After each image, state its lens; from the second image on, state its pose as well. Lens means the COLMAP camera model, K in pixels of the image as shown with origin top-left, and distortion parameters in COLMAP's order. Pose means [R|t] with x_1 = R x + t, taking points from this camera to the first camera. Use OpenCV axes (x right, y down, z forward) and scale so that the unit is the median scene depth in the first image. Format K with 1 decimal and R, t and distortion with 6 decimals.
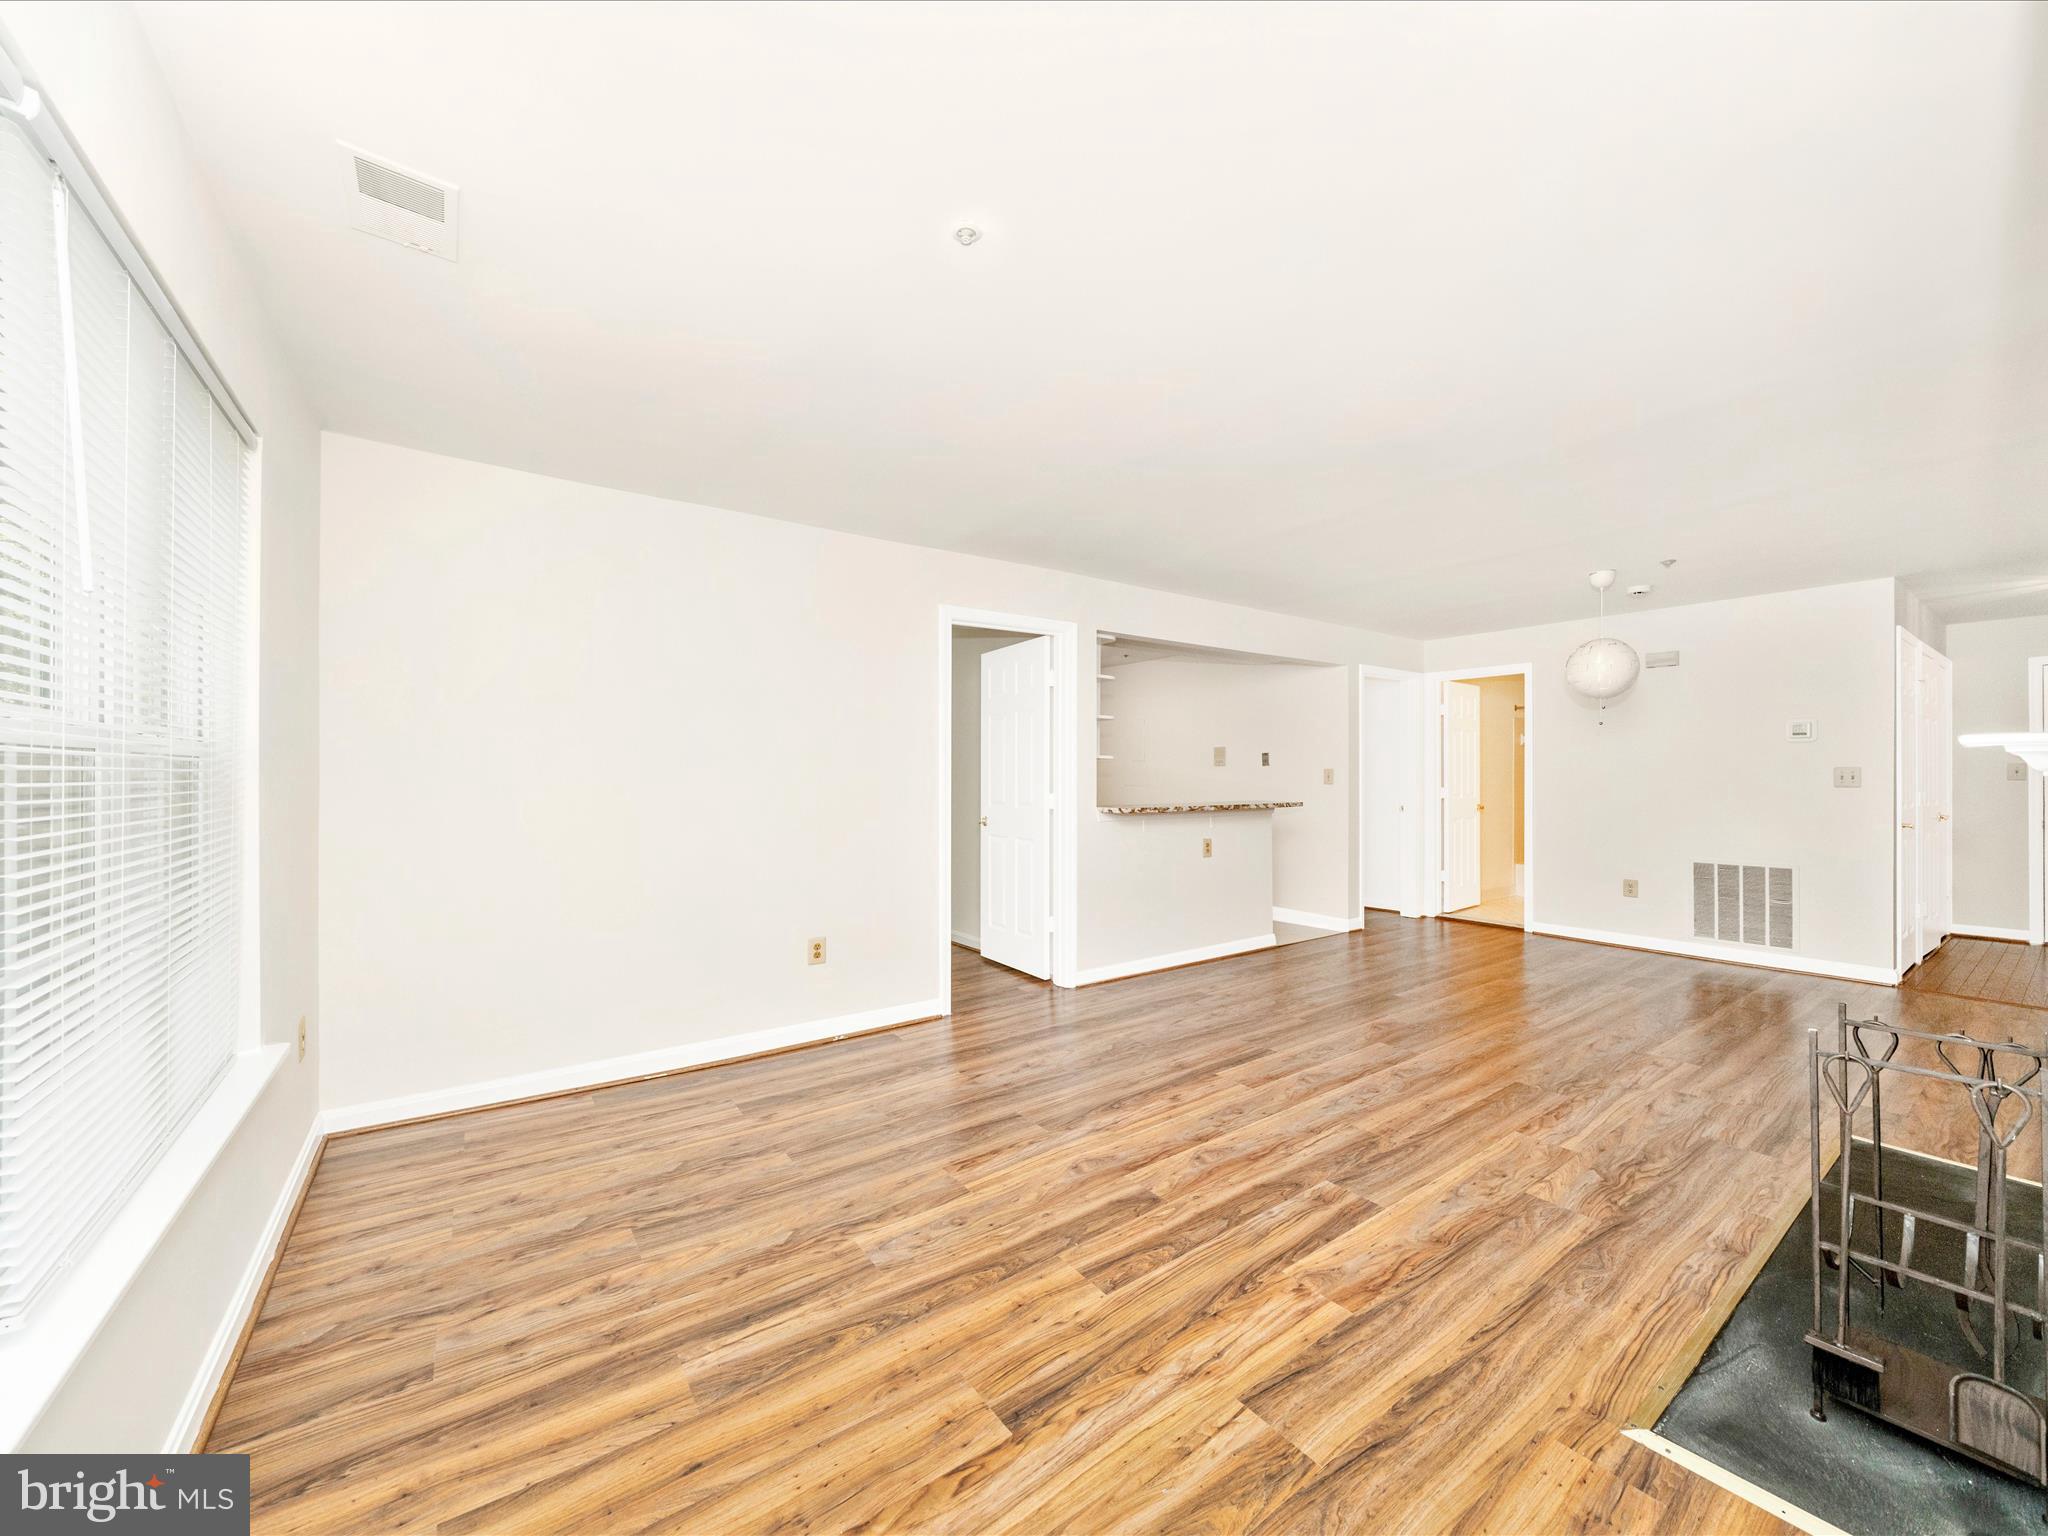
lens RADIAL K [[787.3, 0, 1029.9], [0, 787.3, 749.4], [0, 0, 1]] dist [-0.002195, -0.000923]
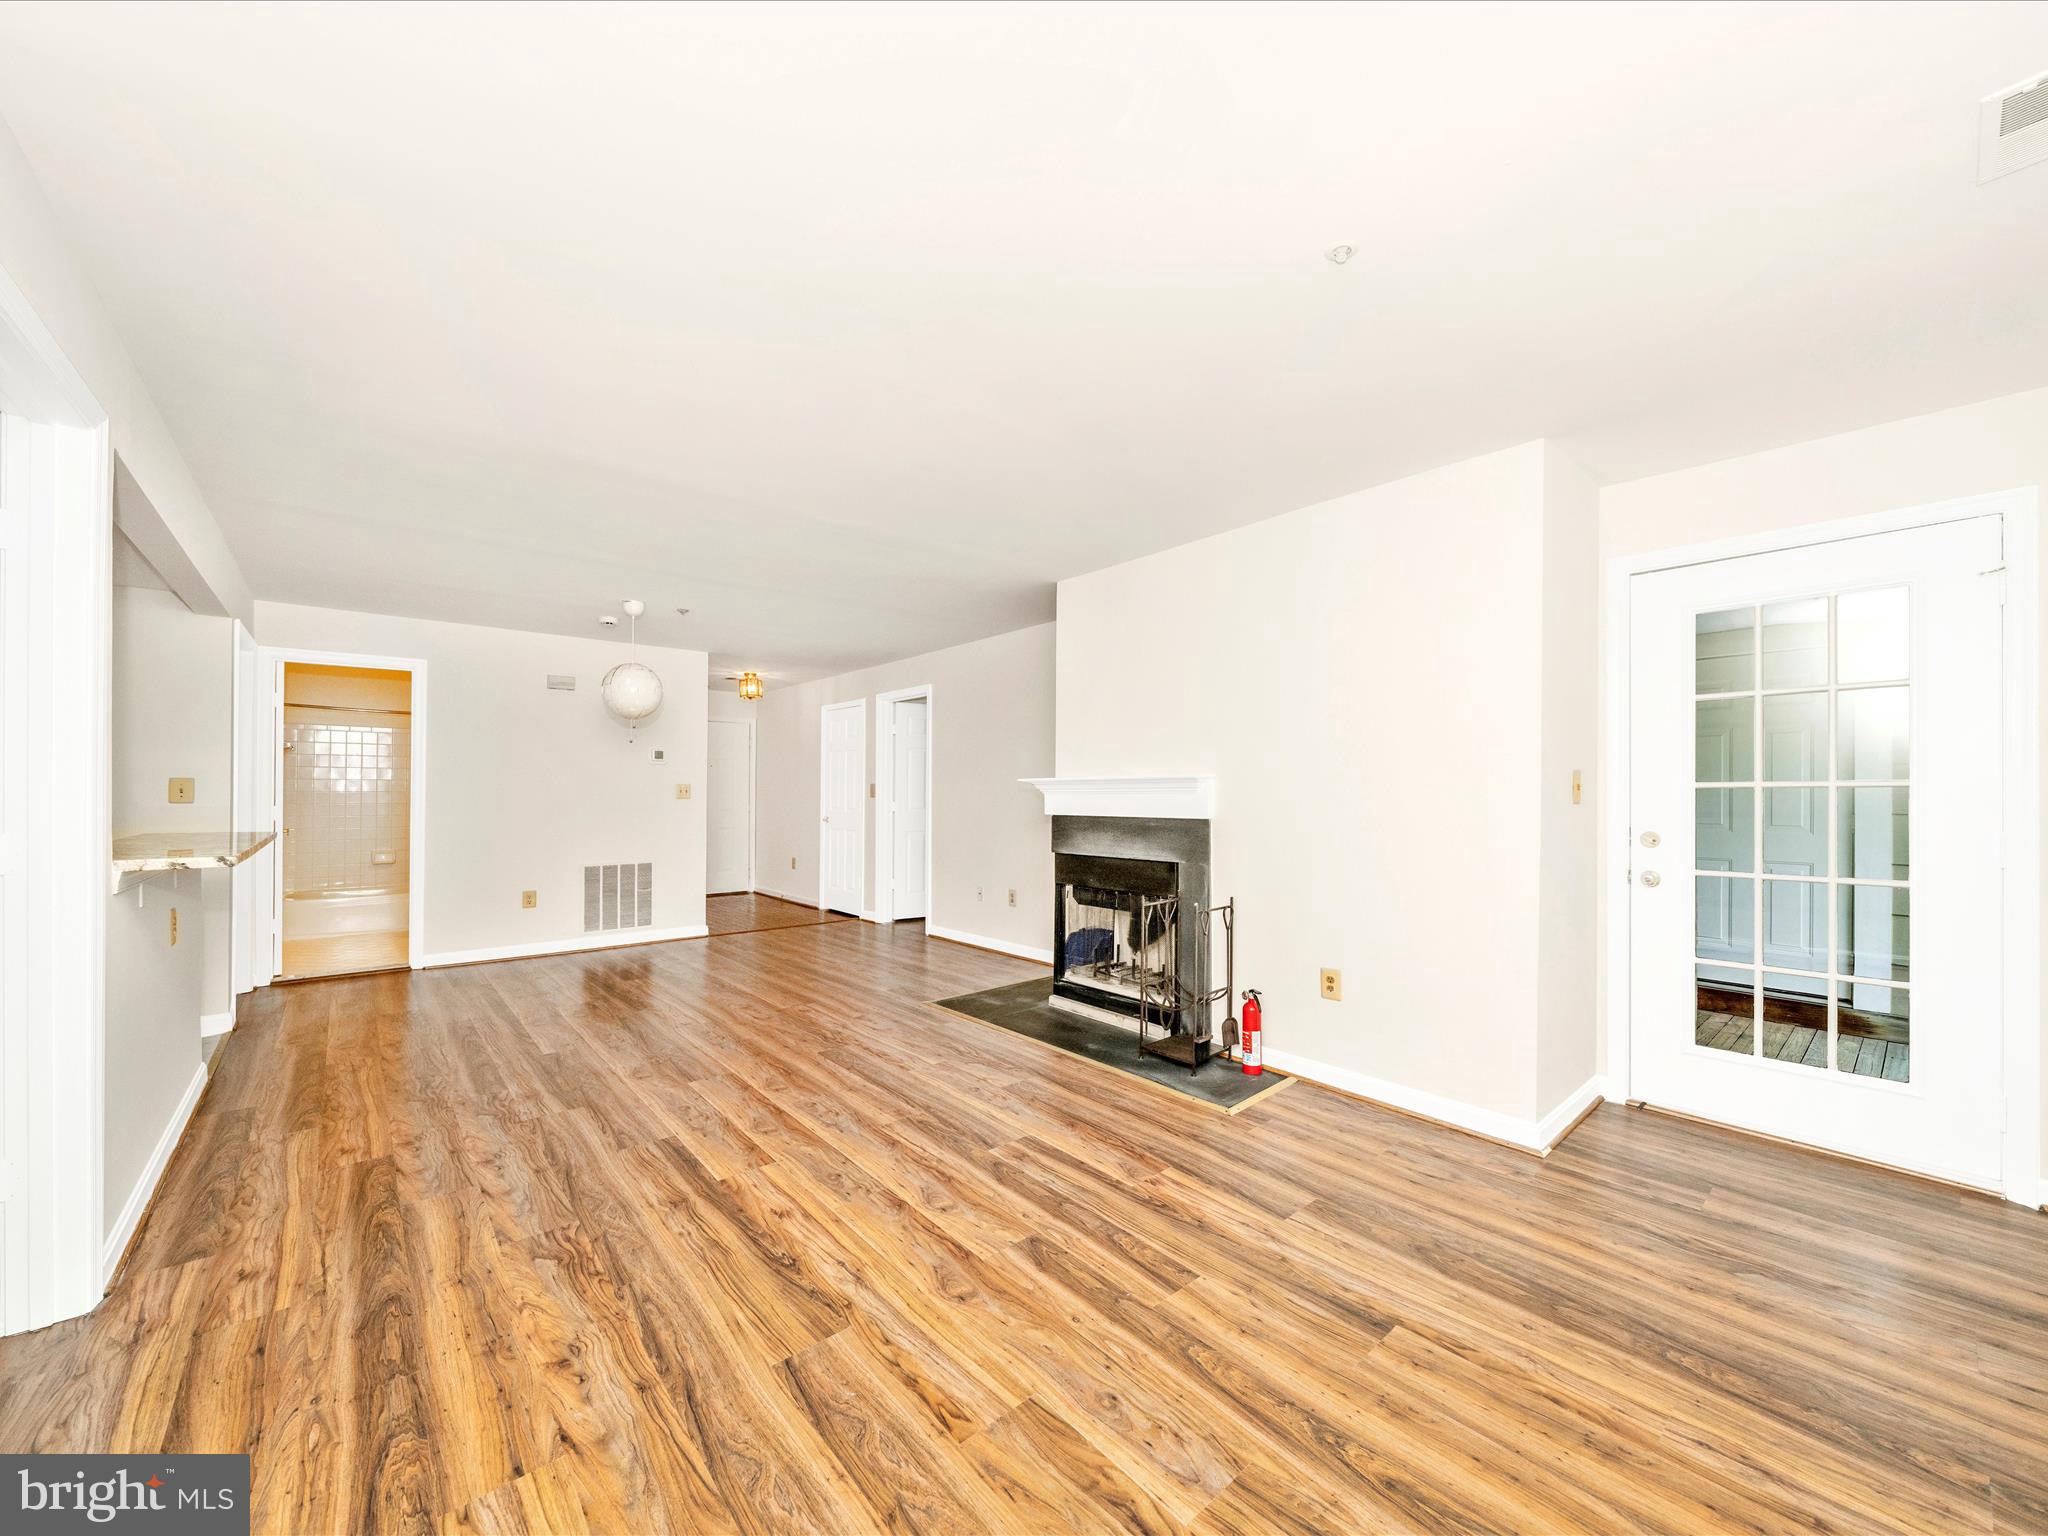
lens RADIAL K [[787.3, 0, 1009.1], [0, 787.3, 796.4], [0, 0, 1]] dist [-0.002195, -0.000923]
pose [[-0.078681, -0.009064, 0.996859, -0.677478], [-0.032914, 0.999437, 0.006490, 0.029470], [-0.996356, -0.032300, -0.078935, 0.978112]]
